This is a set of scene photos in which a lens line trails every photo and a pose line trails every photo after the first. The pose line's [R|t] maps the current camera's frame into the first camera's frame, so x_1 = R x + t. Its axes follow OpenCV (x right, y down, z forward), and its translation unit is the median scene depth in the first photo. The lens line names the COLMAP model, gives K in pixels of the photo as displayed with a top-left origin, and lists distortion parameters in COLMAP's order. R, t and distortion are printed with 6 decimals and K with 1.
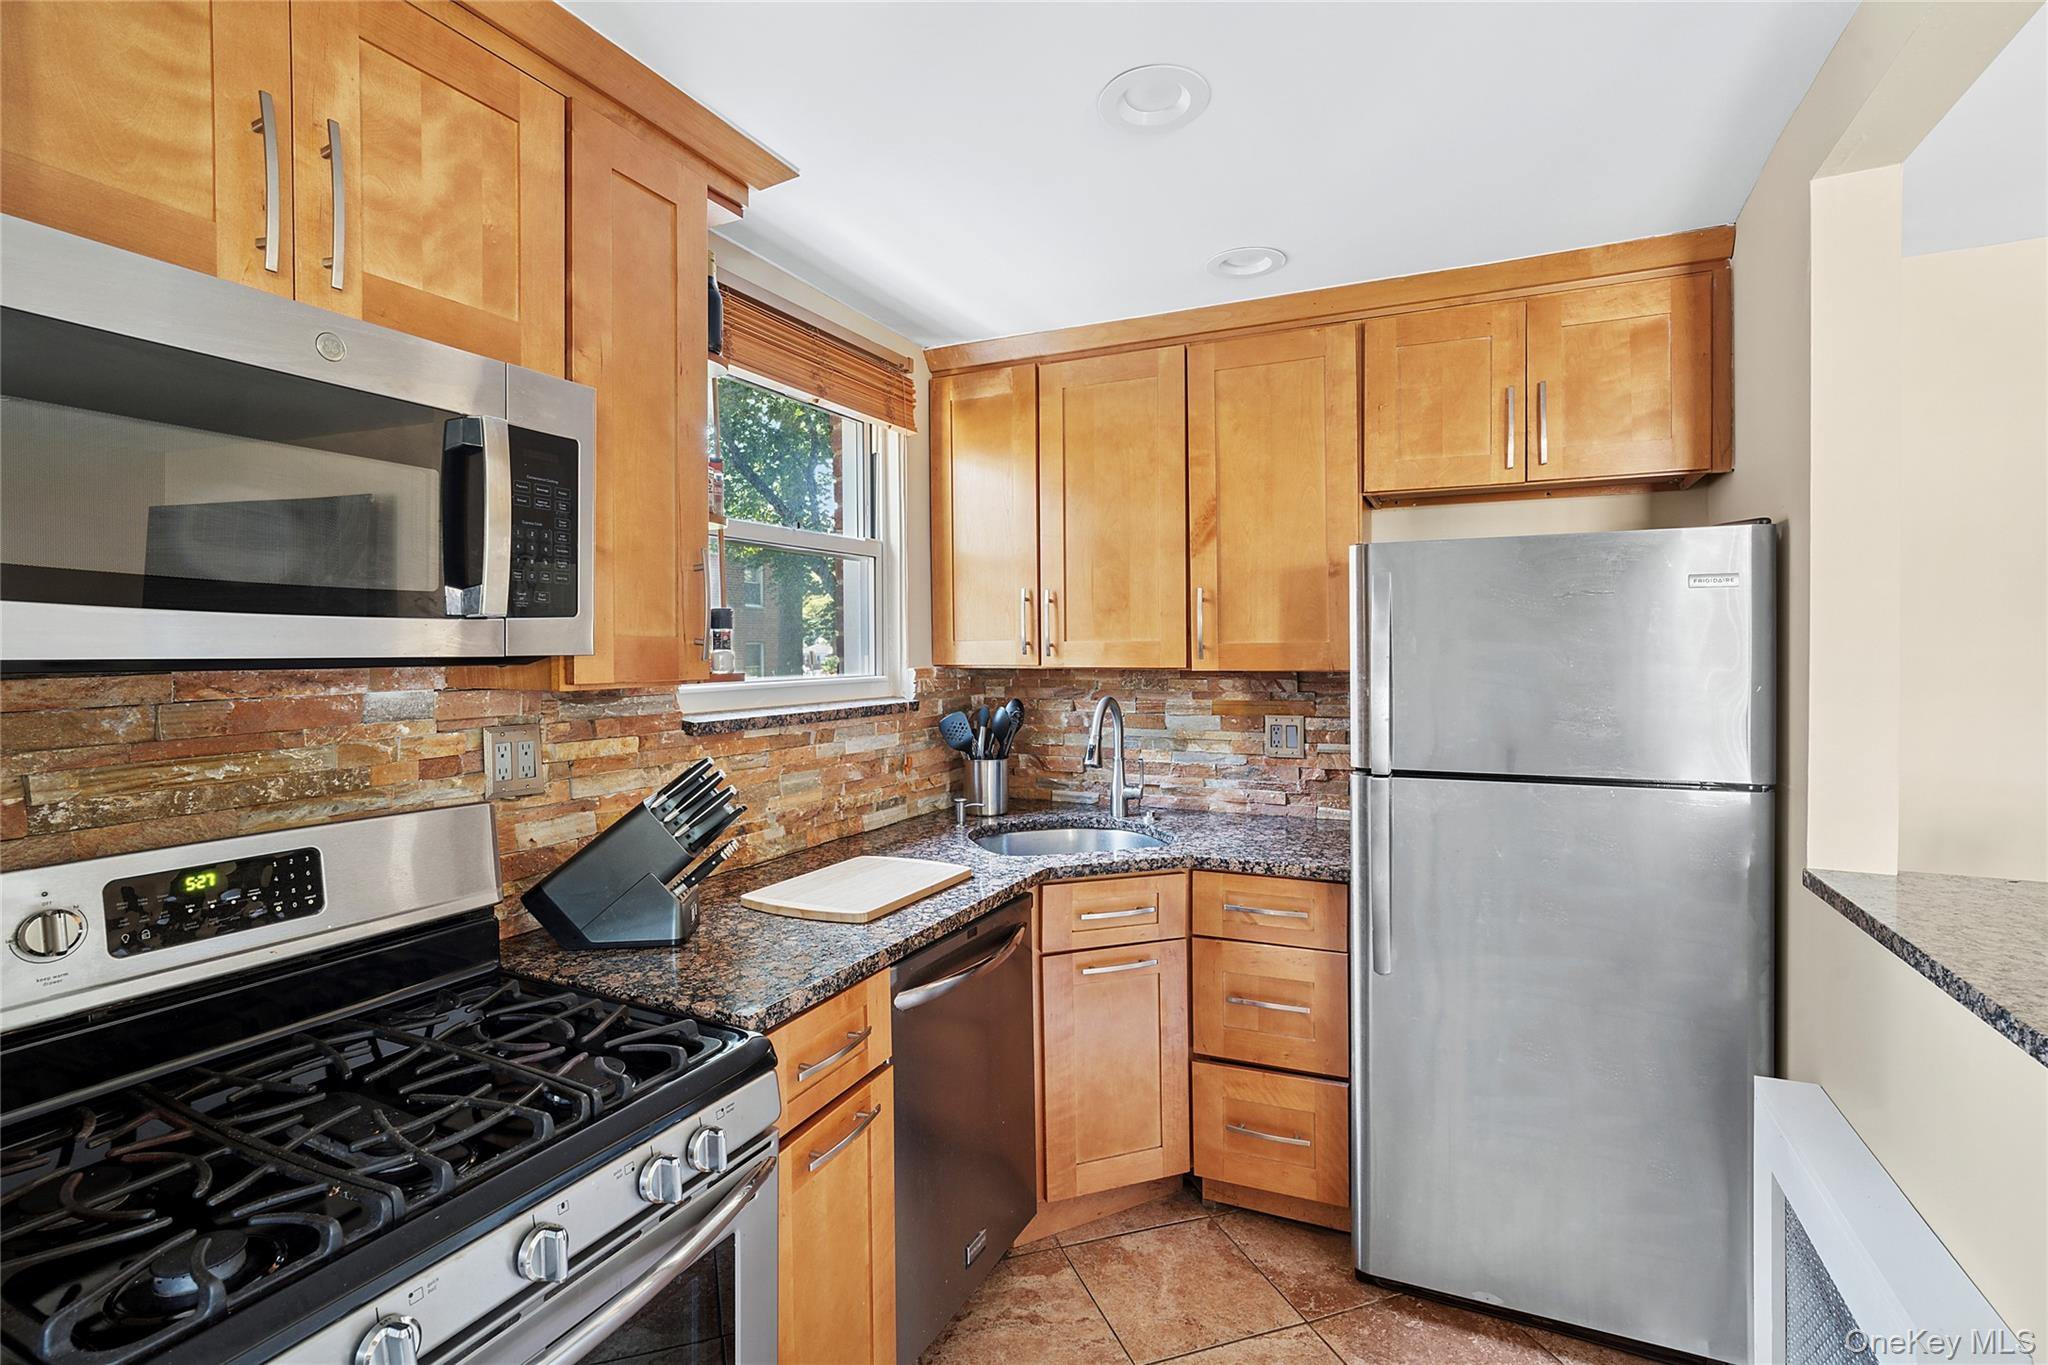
lens RADIAL K [[975.7, 0, 1036.2], [0, 975.7, 661.7], [0, 0, 1]] dist [0.000621, 0.000117]
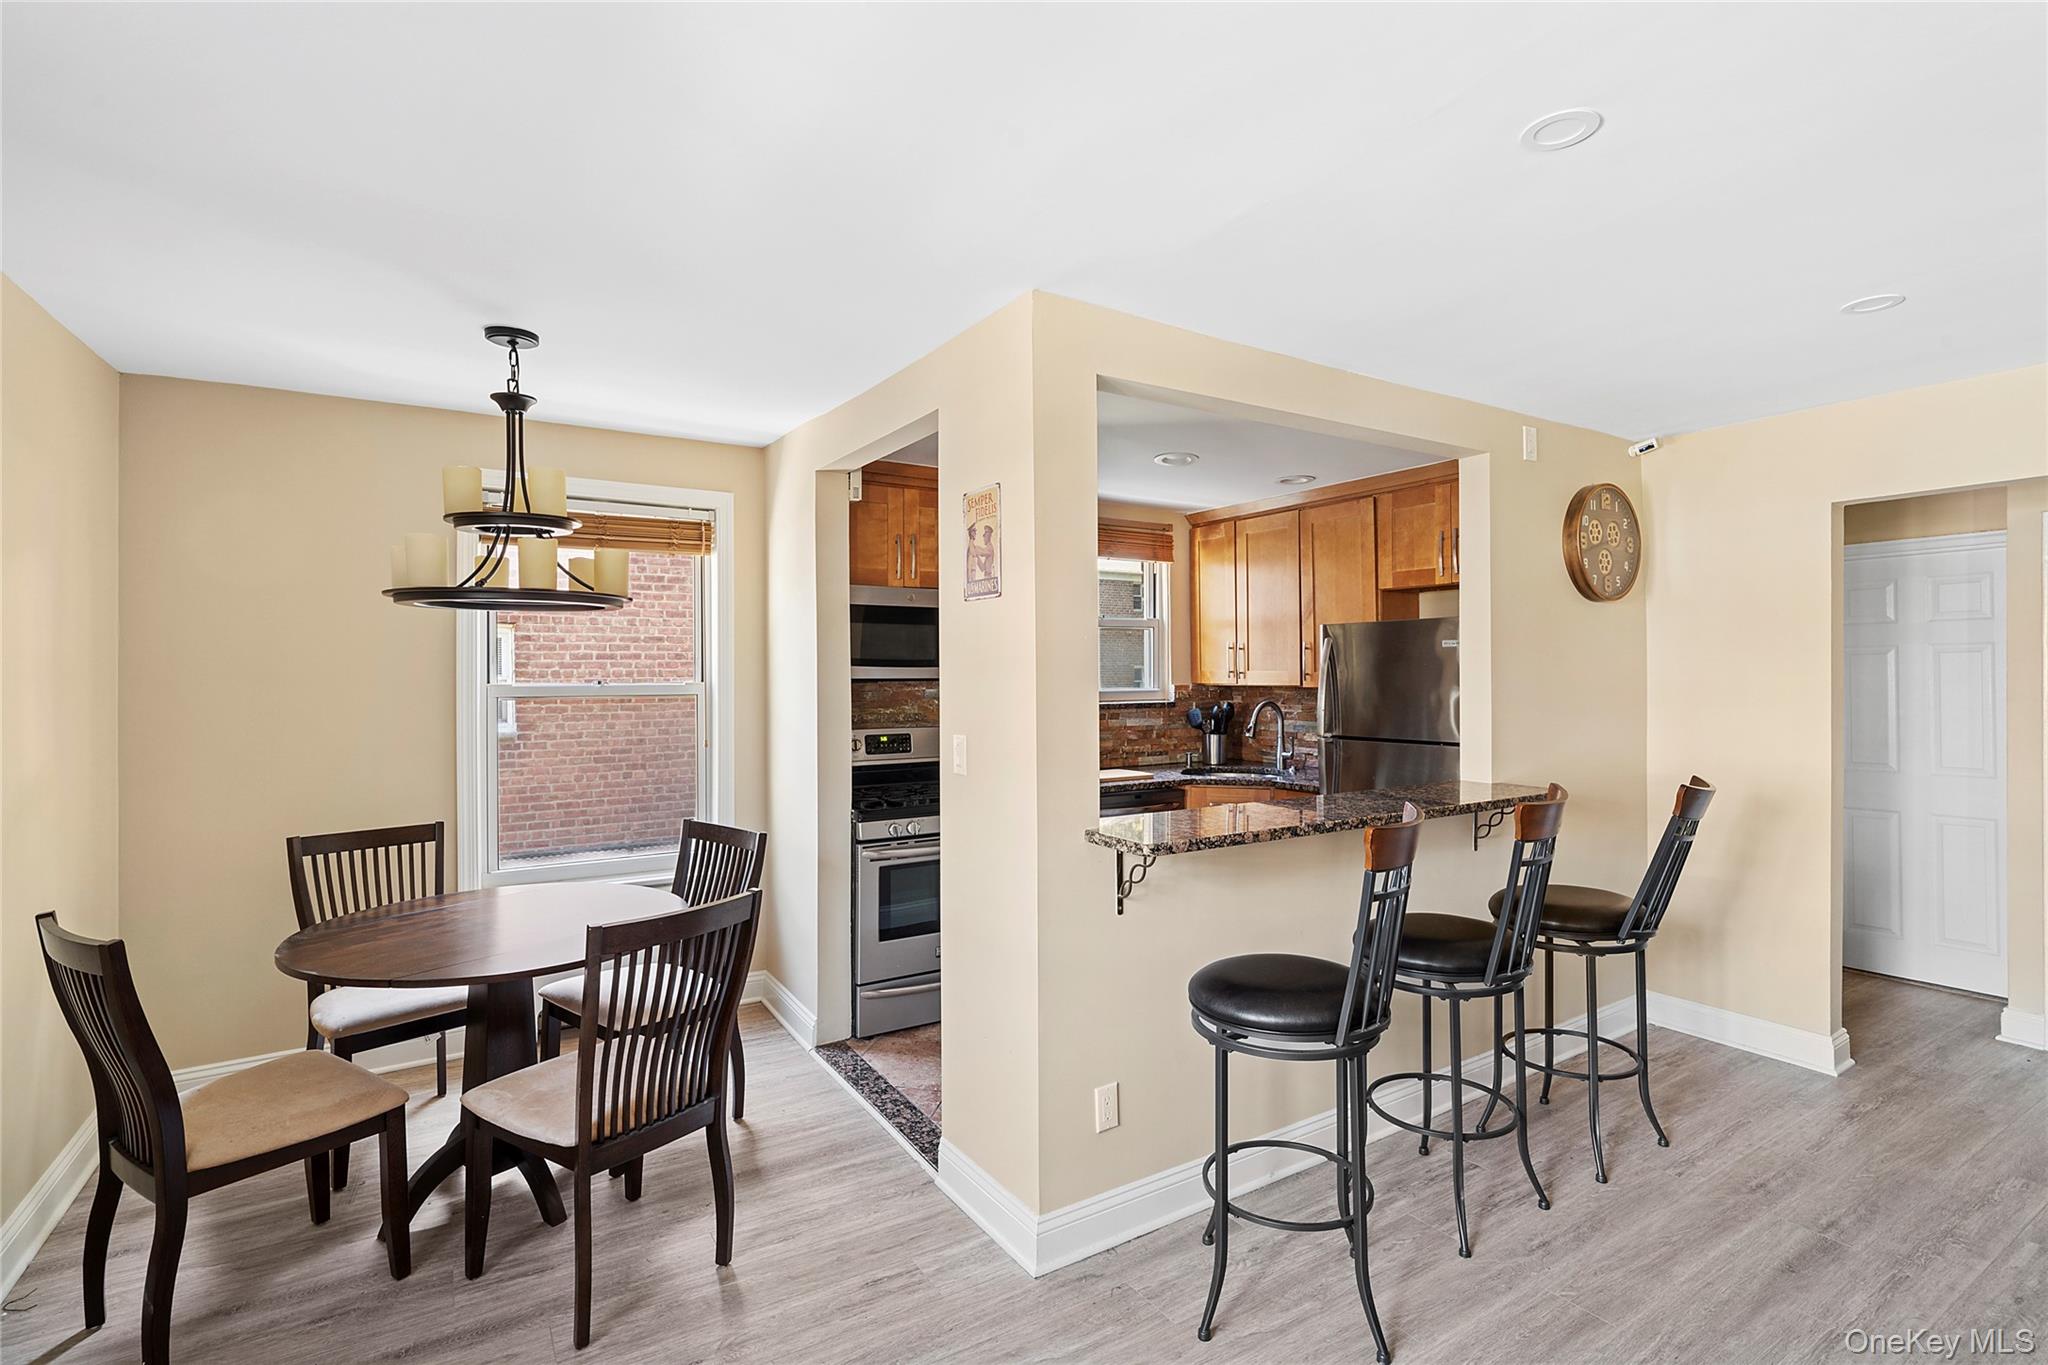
lens RADIAL K [[975.7, 0, 1036.2], [0, 975.7, 661.7], [0, 0, 1]] dist [0.000621, 0.000117]
pose [[0.842571, -0.003376, -0.538574, 0.750882], [-0.007512, 0.999809, -0.018020, -0.001854], [0.538533, 0.019229, 0.842385, -0.837405]]
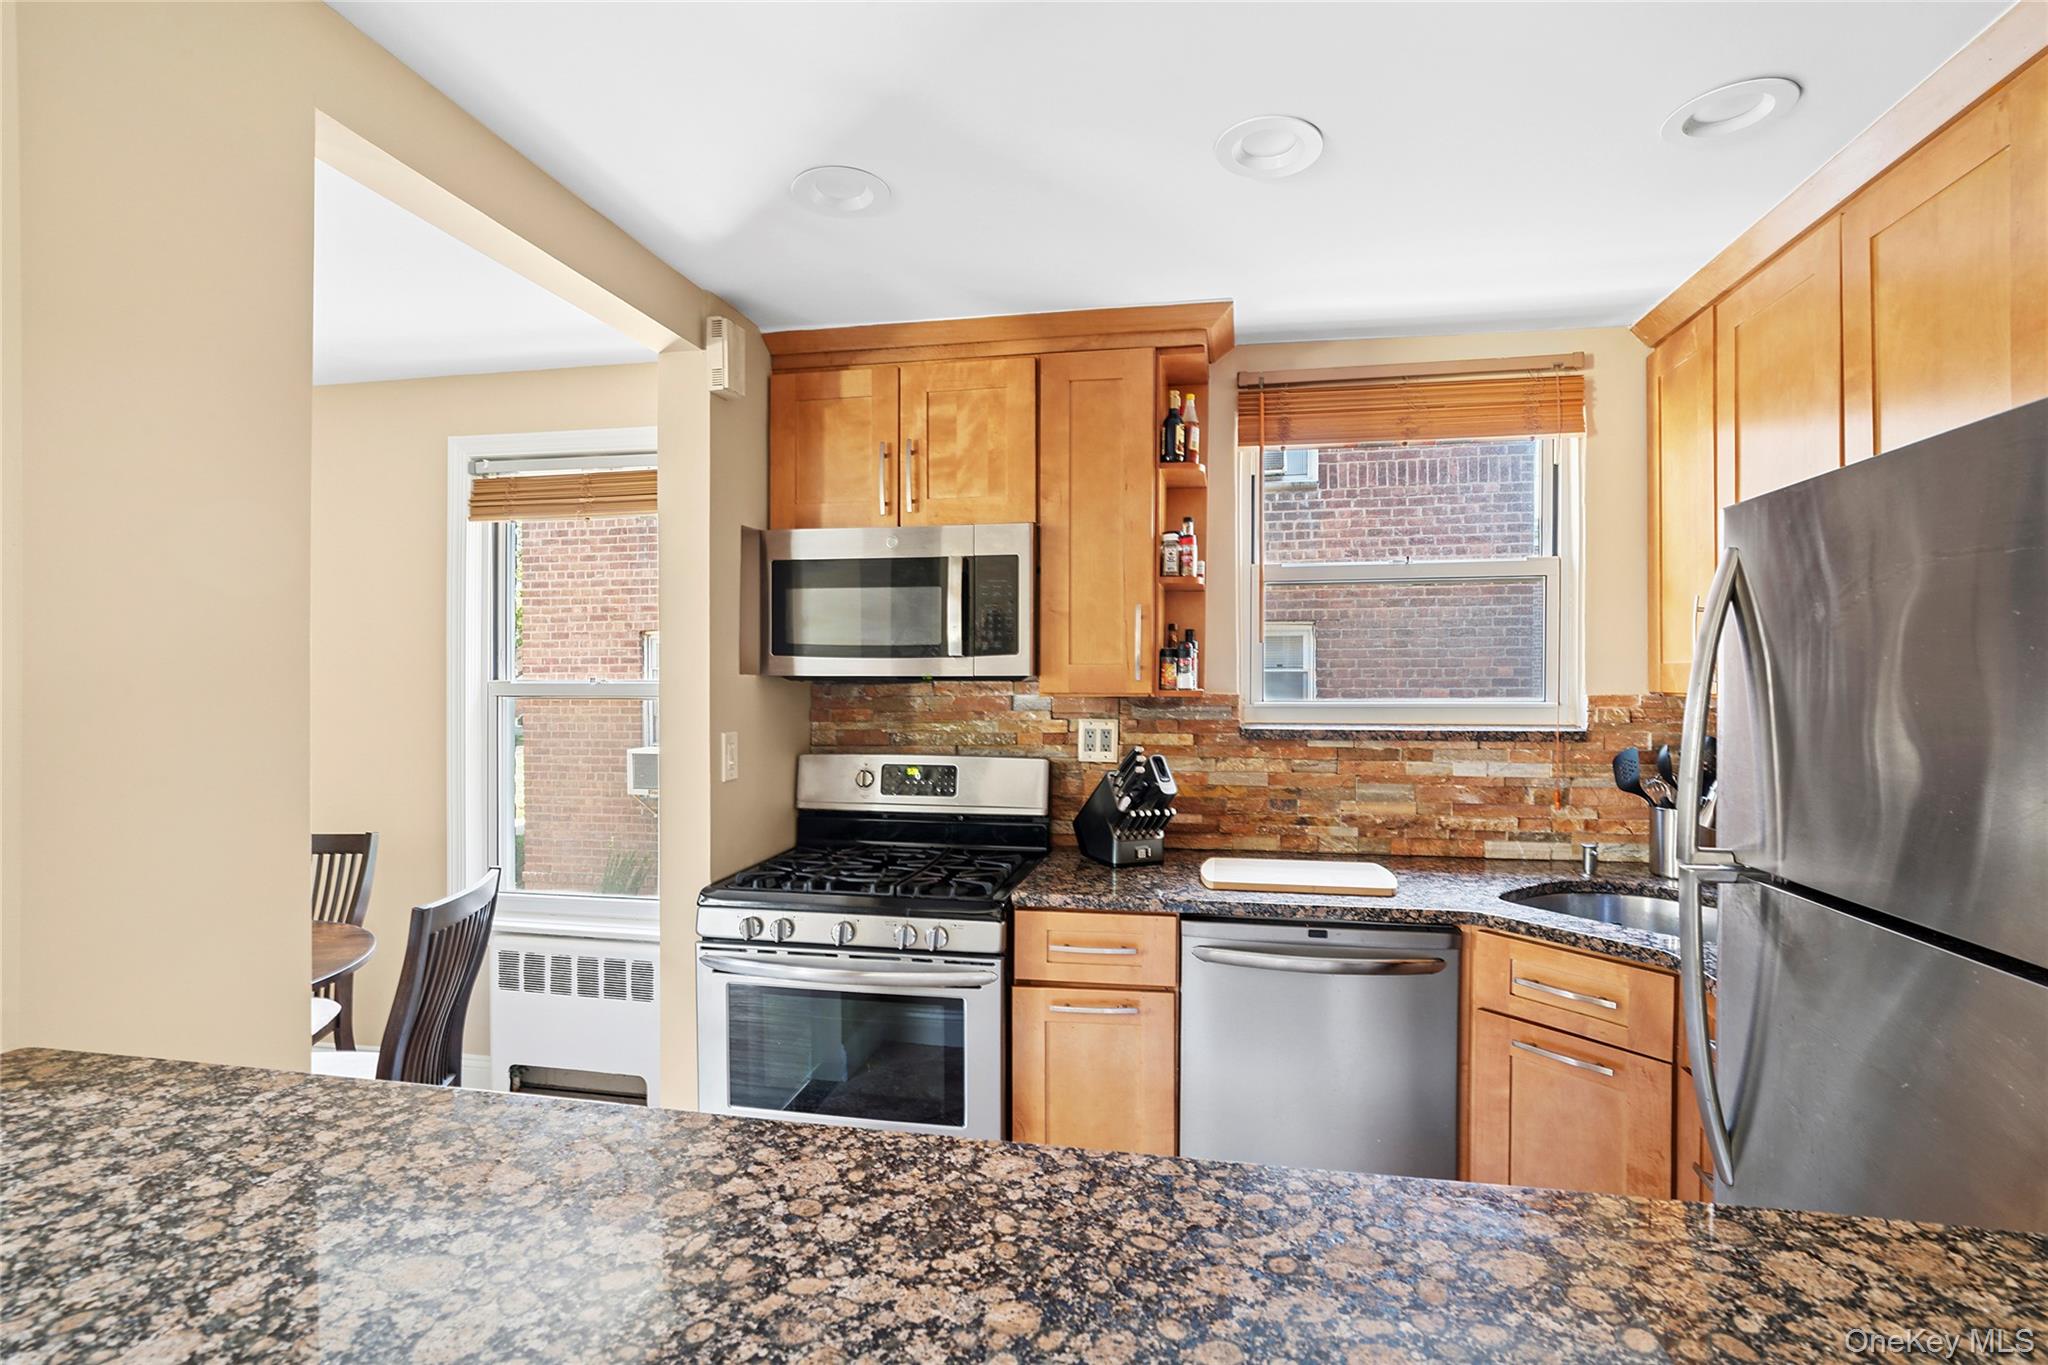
lens RADIAL K [[949.5, 0, 1024.0], [0, 949.5, 682.5], [0, 0, 1]] dist [-0.000567, 0.000011]
pose [[0.251255, 0.005275, -0.967907, 0.652456], [-0.014219, 0.999897, 0.001758, 0.001887], [0.967817, 0.013321, 0.251304, 0.314123]]
